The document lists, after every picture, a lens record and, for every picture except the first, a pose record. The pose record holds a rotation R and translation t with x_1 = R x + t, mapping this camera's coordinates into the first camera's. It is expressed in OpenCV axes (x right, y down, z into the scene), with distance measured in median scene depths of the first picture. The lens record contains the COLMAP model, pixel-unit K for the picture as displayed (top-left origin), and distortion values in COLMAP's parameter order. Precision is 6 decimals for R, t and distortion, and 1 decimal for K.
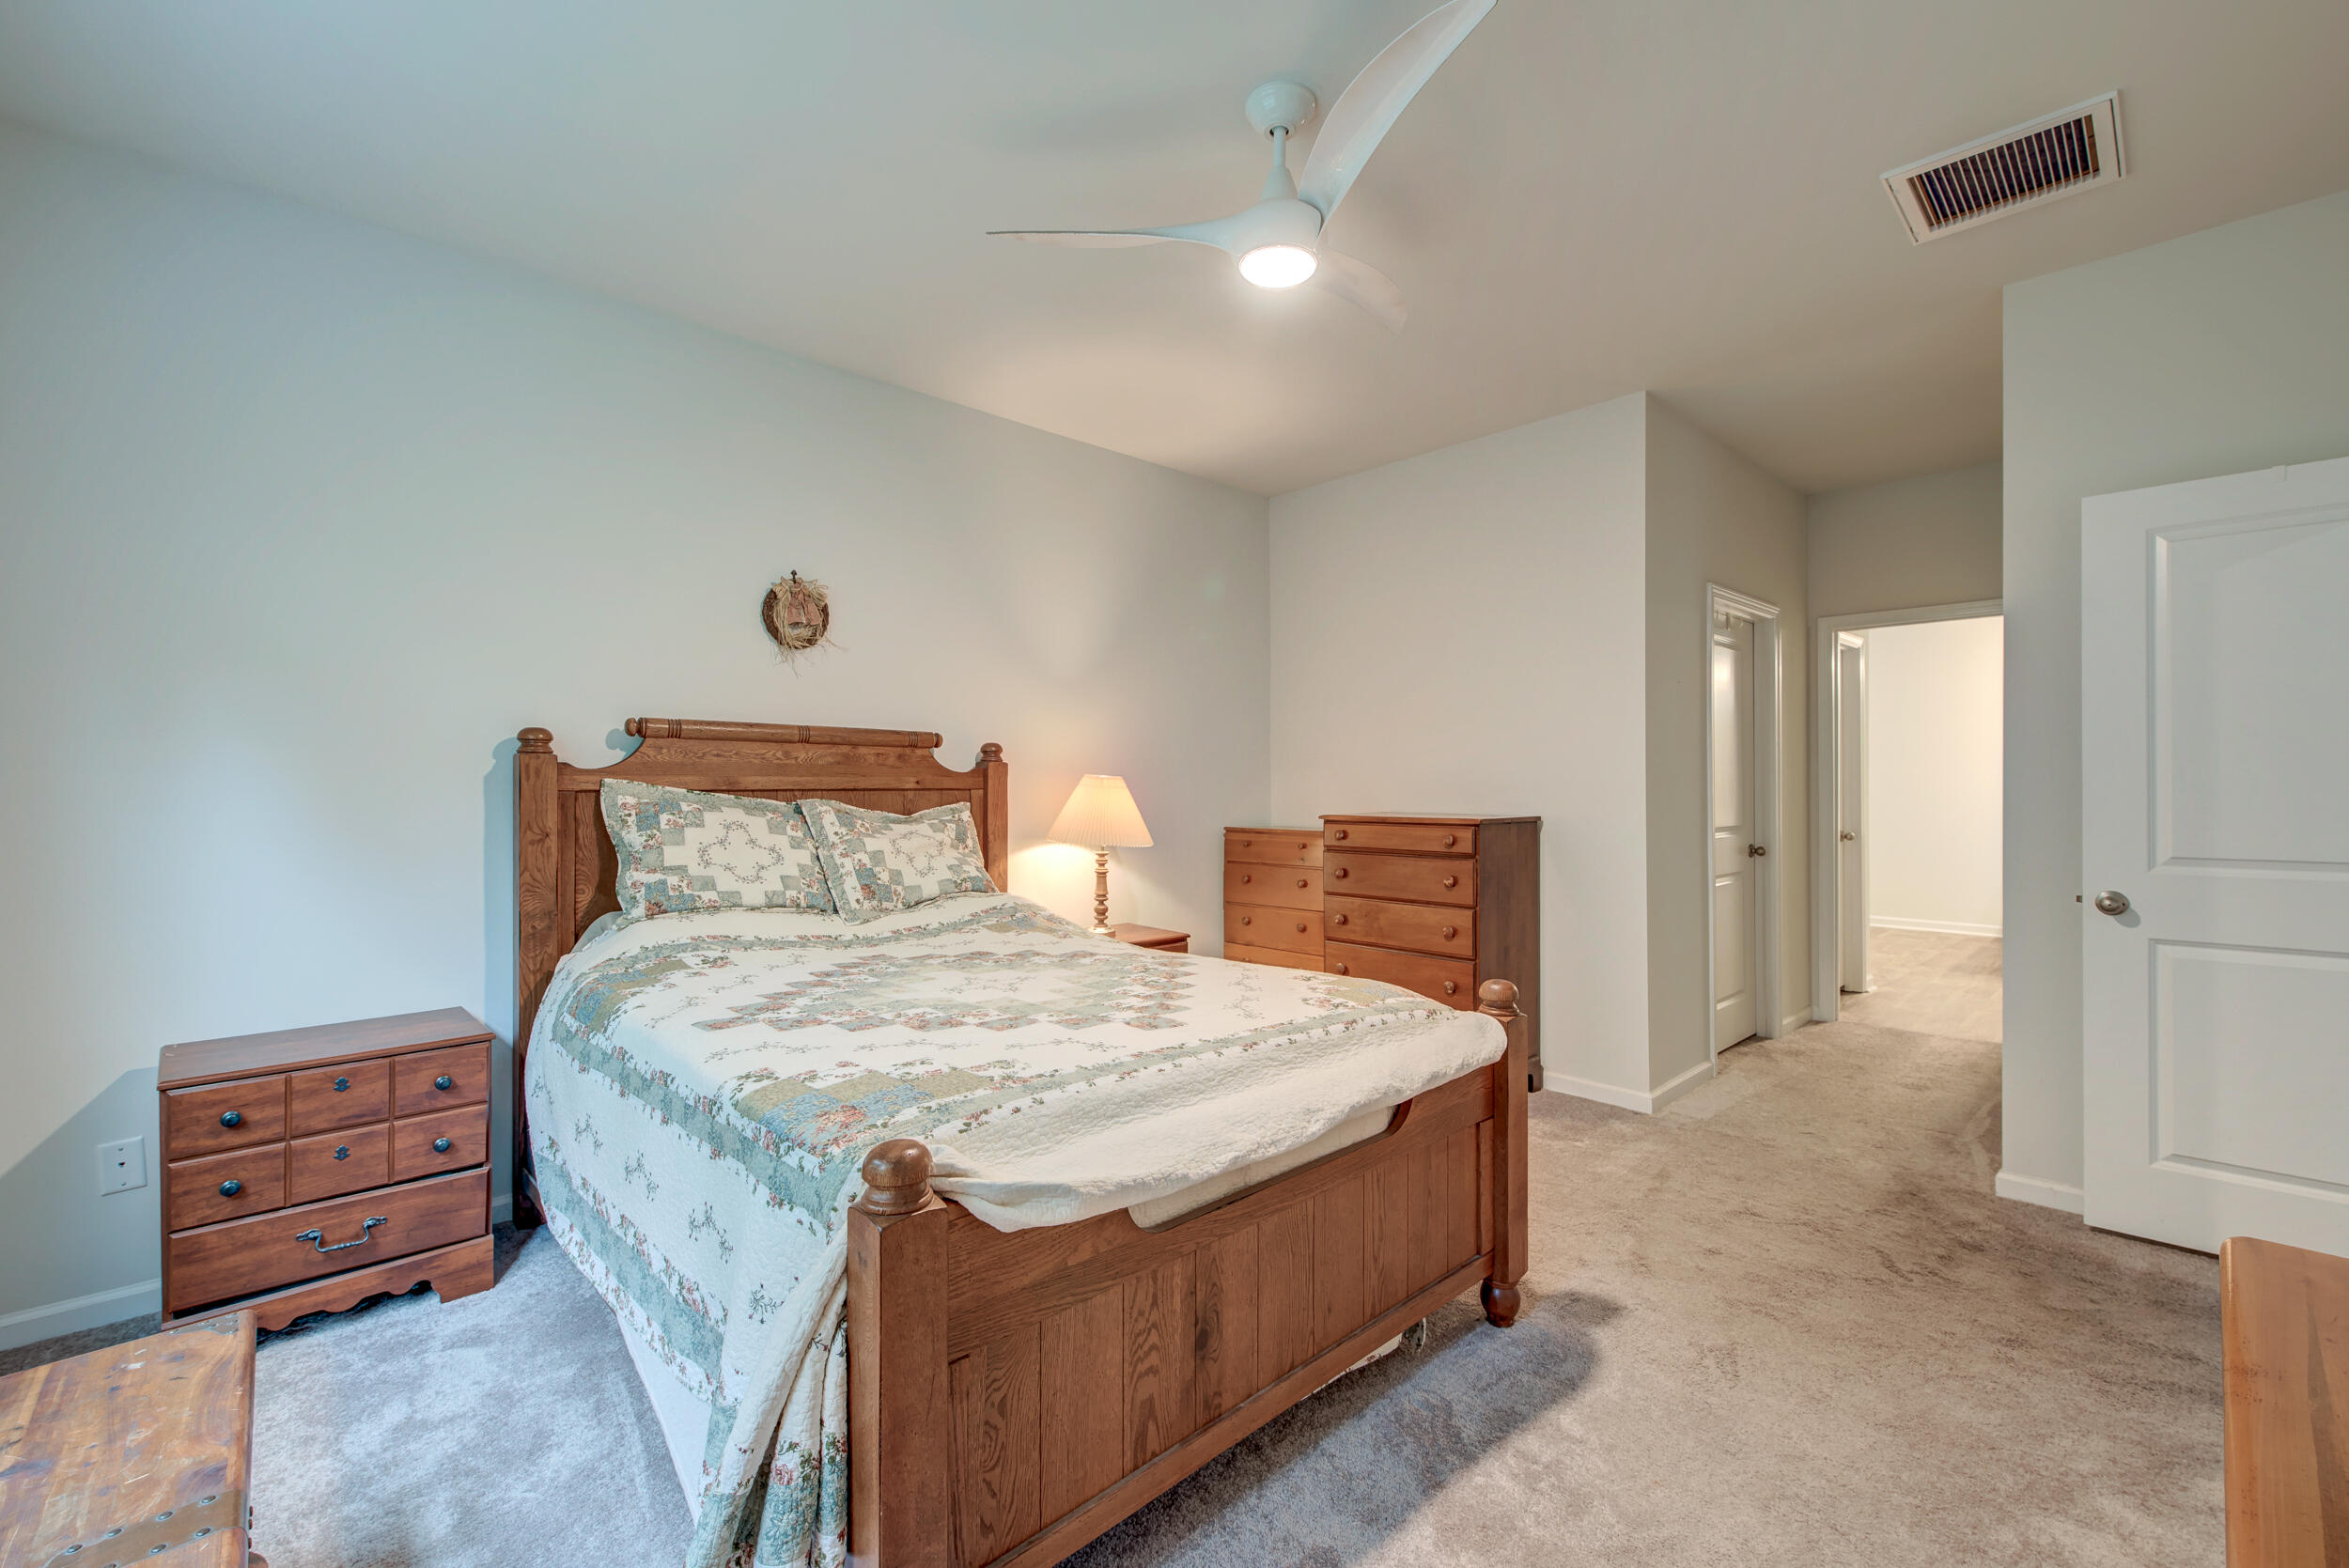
lens RADIAL K [[993.1, 0, 1175.4], [0, 993.1, 782.6], [0, 0, 1]] dist [0.013765, -0.003802]
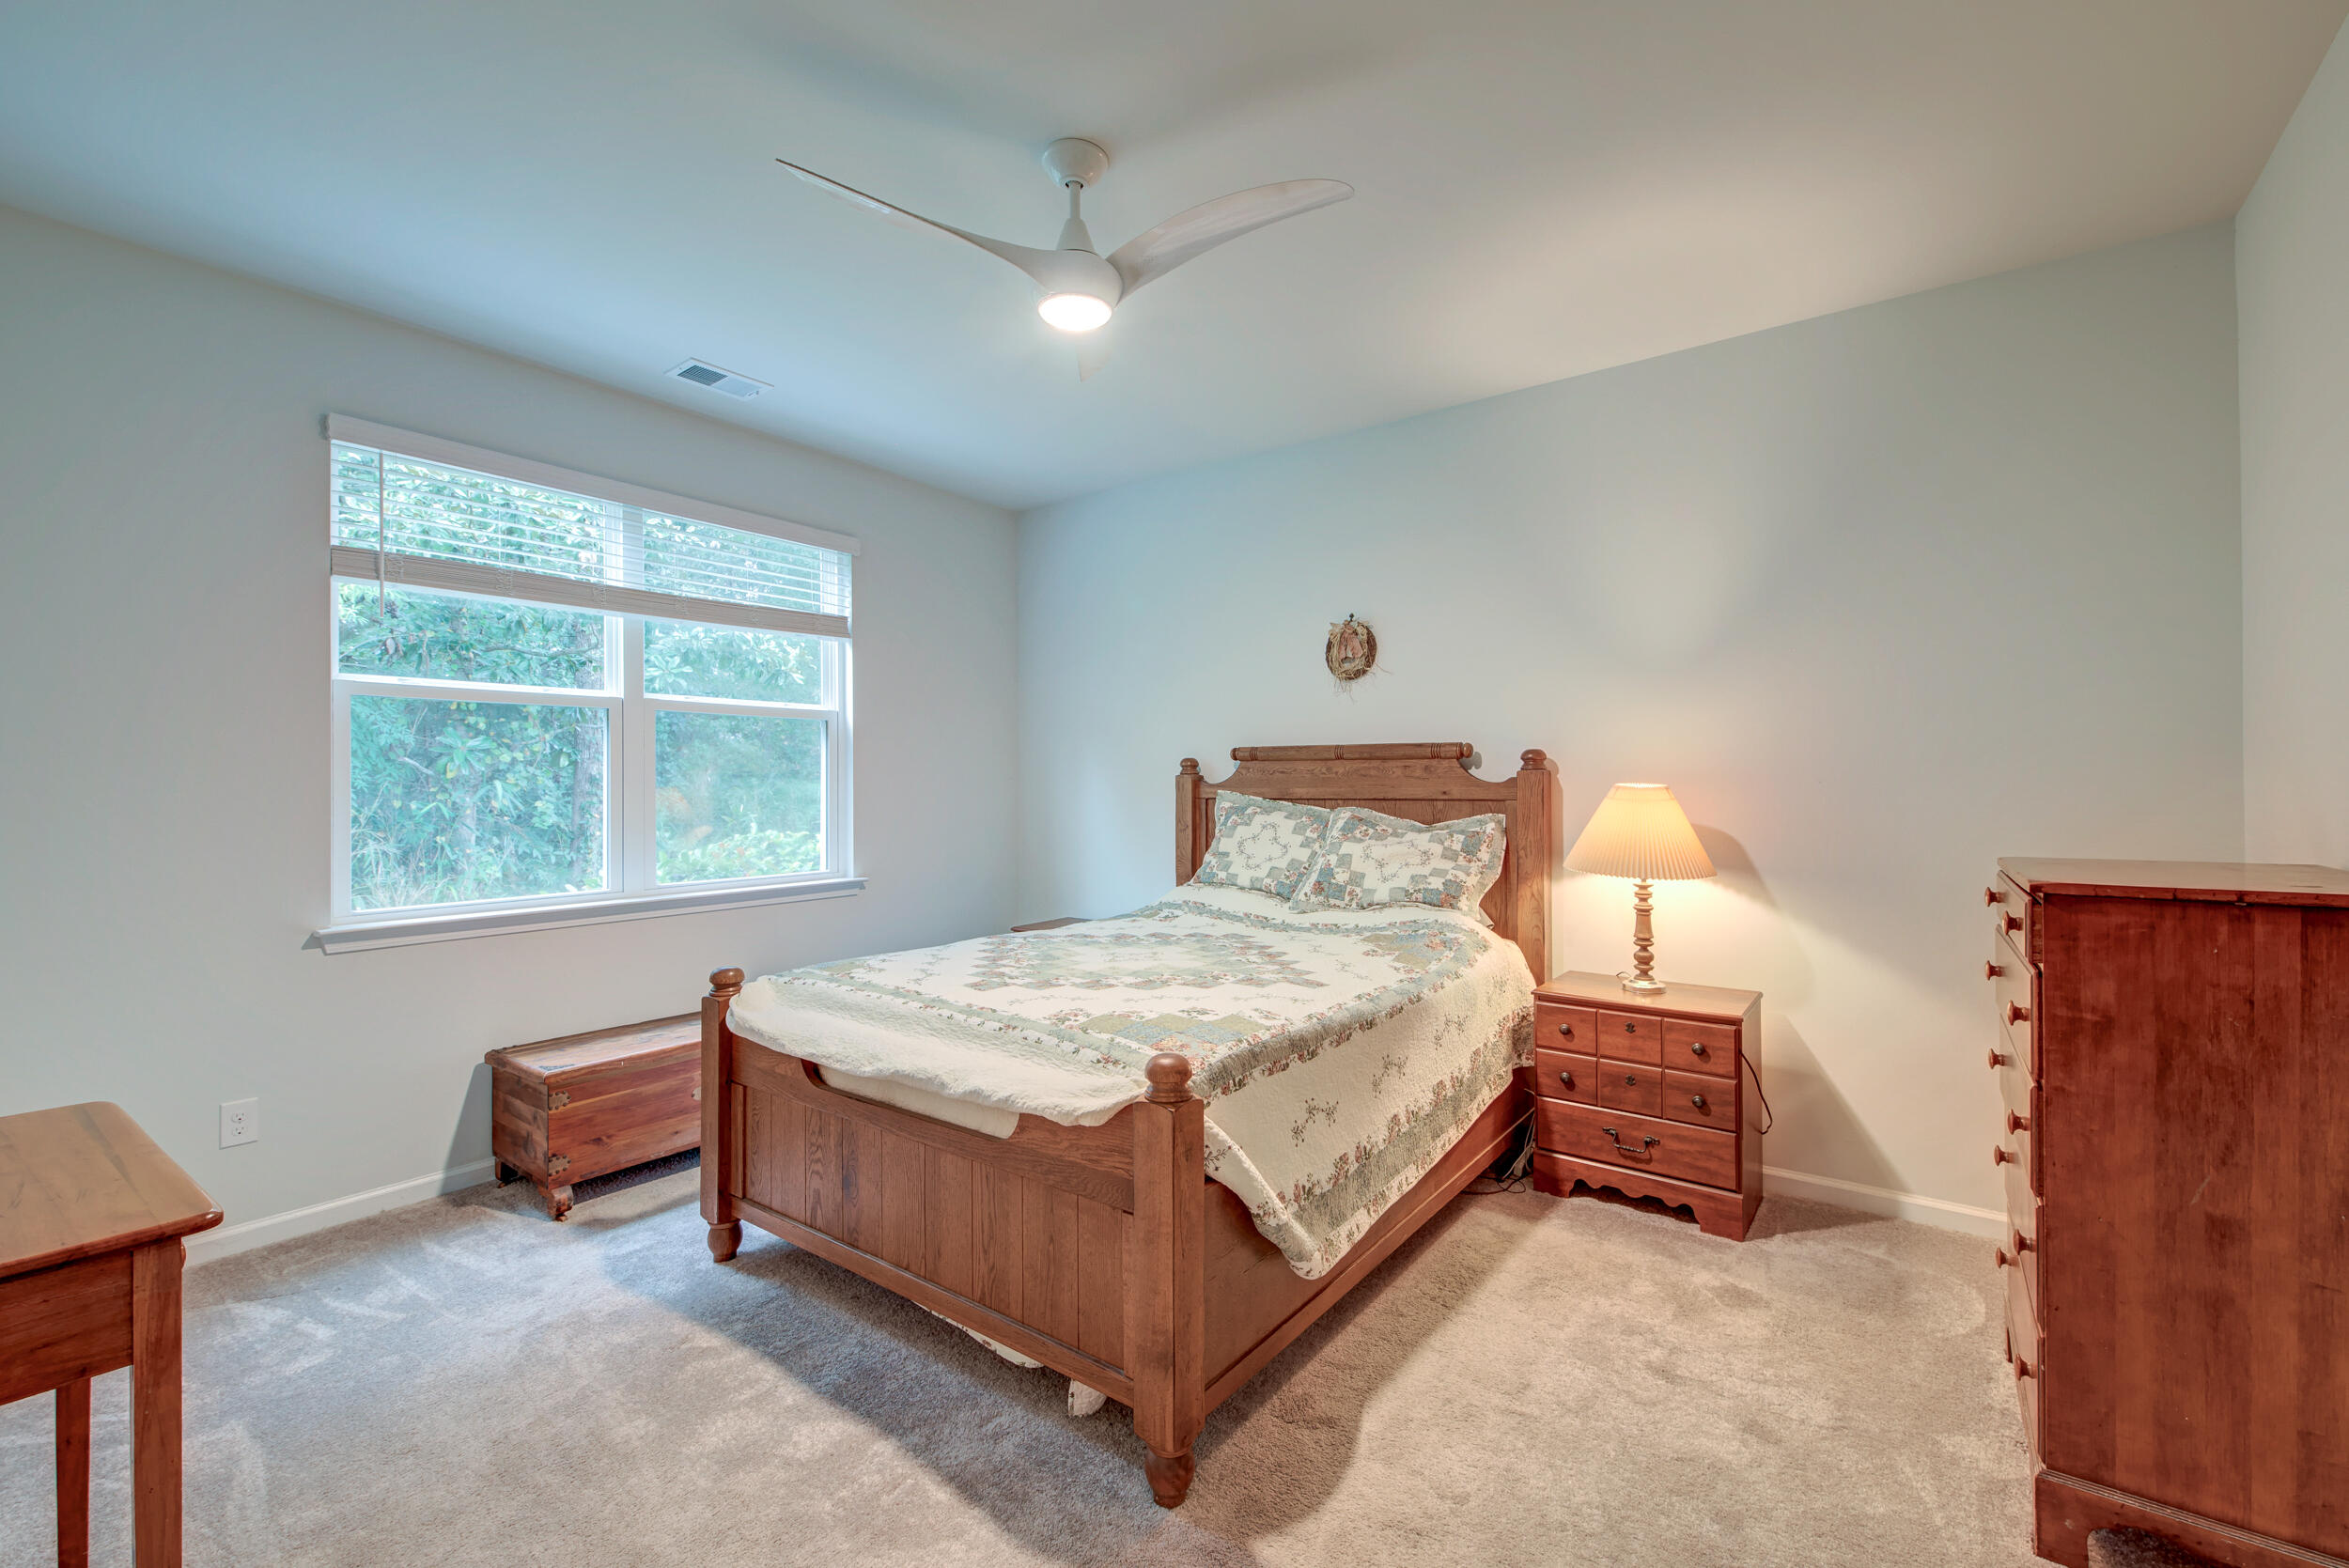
lens RADIAL K [[993.1, 0, 1174.0], [0, 993.1, 781.4], [0, 0, 1]] dist [0.013765, -0.003802]
pose [[0.174257, -0.004570, -0.984690, 0.758733], [0.001636, 0.999989, -0.004351, -0.008734], [0.984699, -0.000852, 0.174262, 0.600359]]
